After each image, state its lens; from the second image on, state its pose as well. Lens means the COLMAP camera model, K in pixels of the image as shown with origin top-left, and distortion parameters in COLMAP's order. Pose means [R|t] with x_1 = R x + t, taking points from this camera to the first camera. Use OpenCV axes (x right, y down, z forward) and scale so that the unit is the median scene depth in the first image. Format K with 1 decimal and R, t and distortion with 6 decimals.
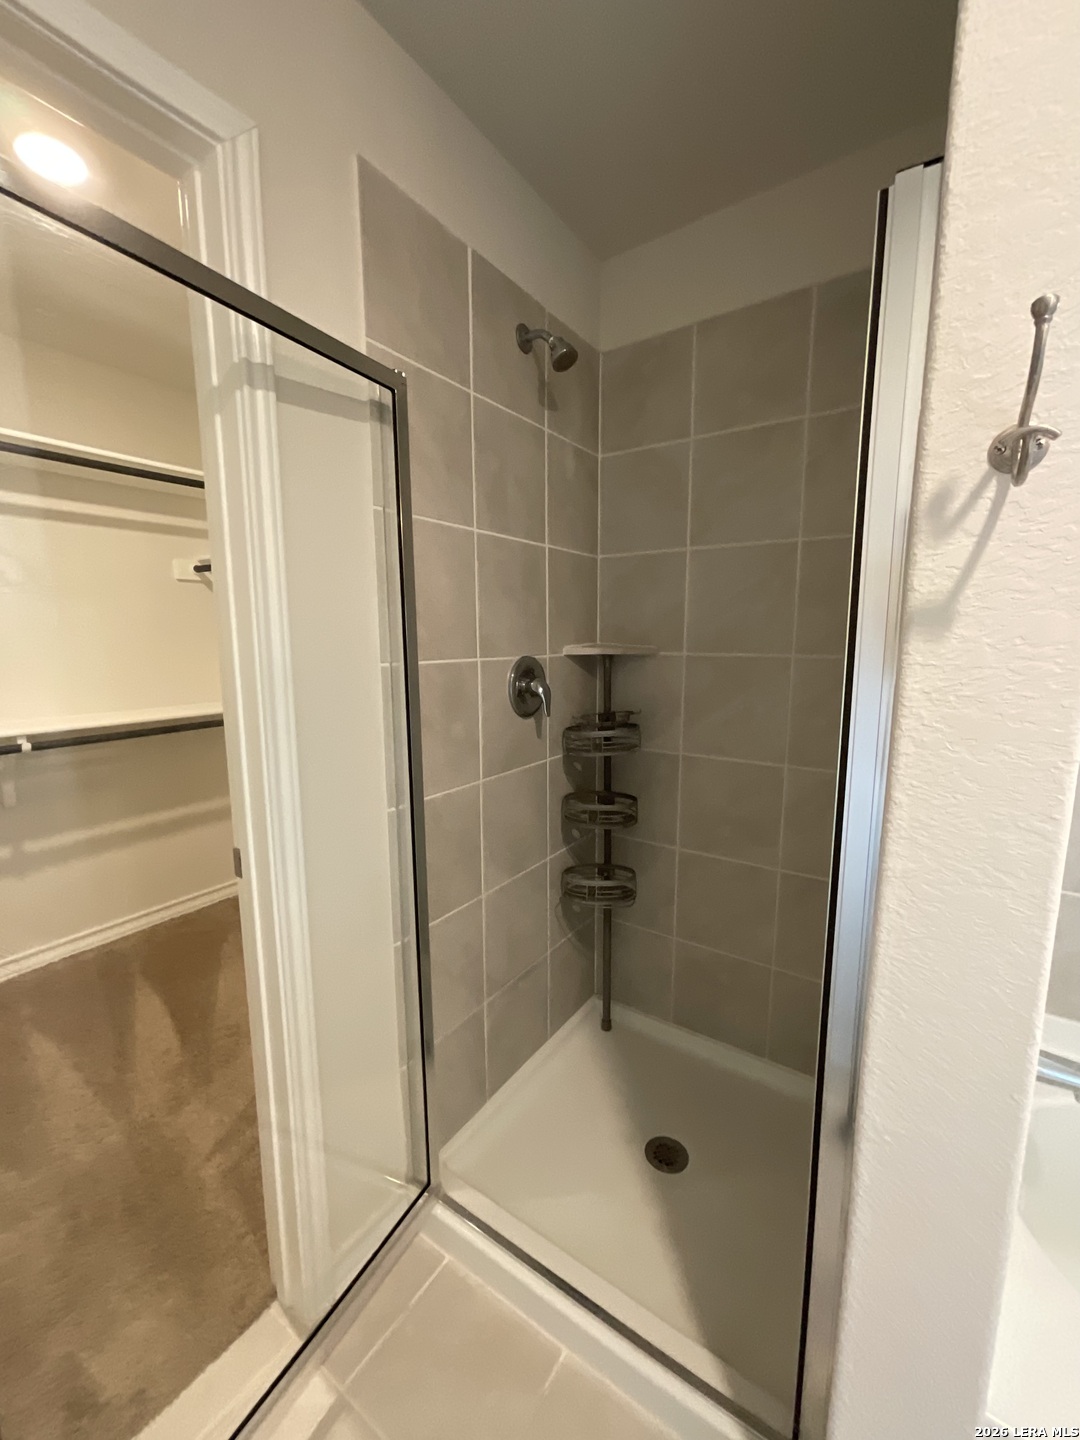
lens RADIAL K [[577.5, 0, 544.9], [0, 577.5, 725.0], [0, 0, 1]] dist [0.009856, -0.007243]
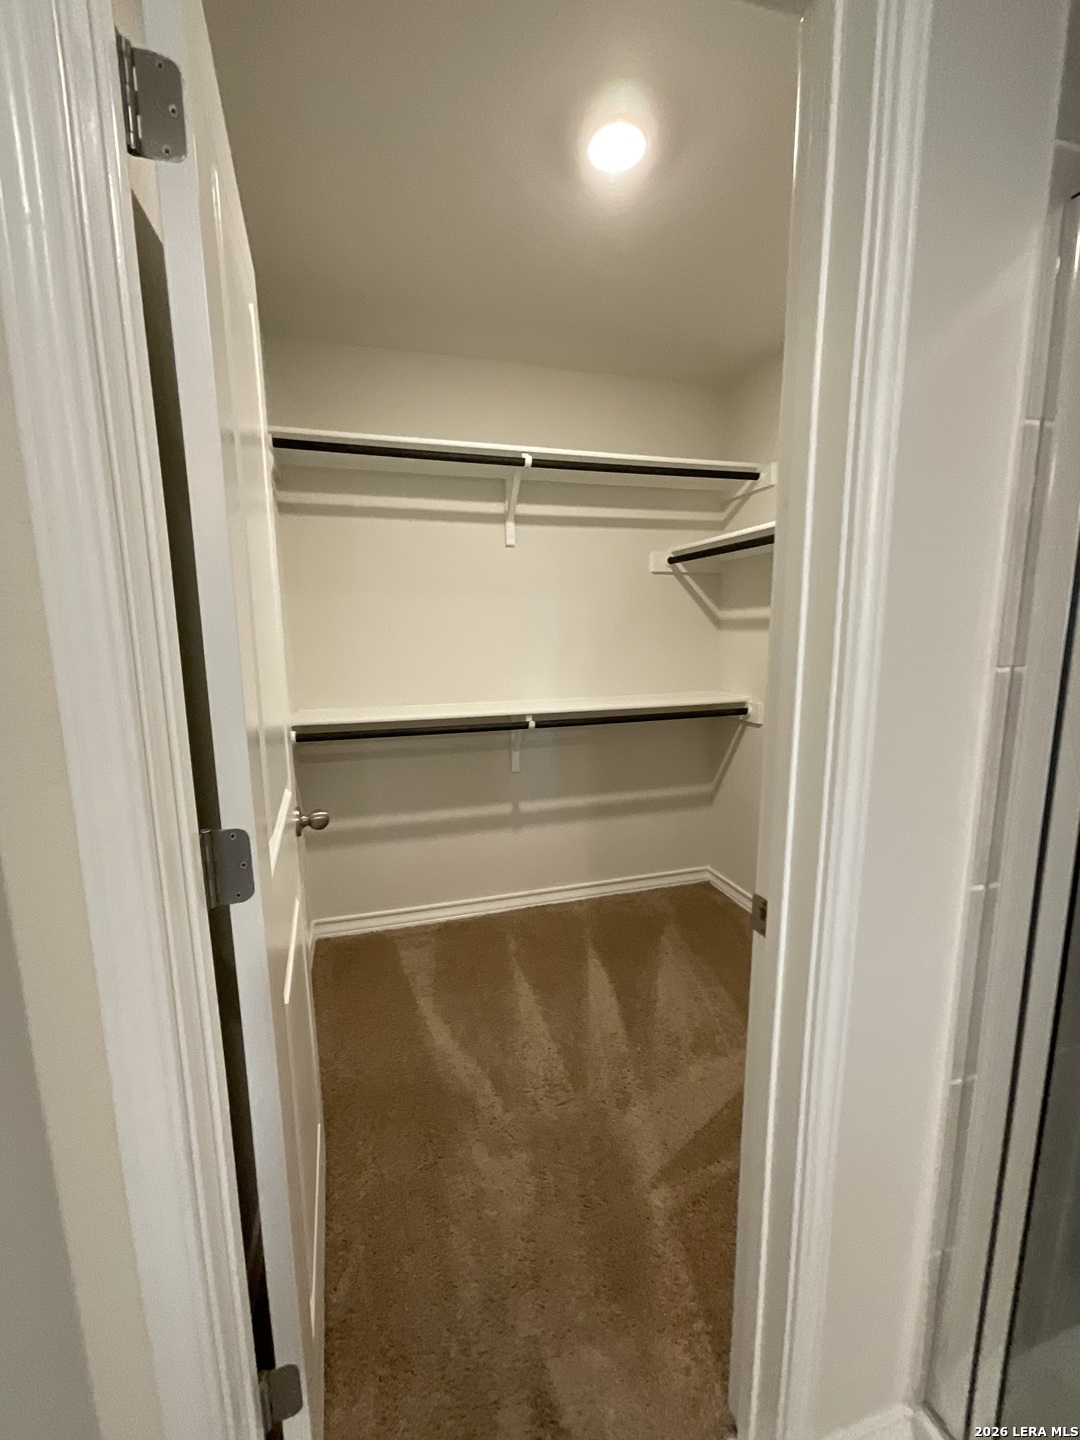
lens RADIAL K [[584.2, 0, 540.0], [0, 584.2, 720.0], [0, 0, 1]] dist [-0.000491, -0.000163]
pose [[0.776515, 0.090123, -0.623621, -0.166714], [-0.085236, 0.995645, 0.037752, -0.018022], [0.624307, 0.023840, 0.780815, 0.104084]]
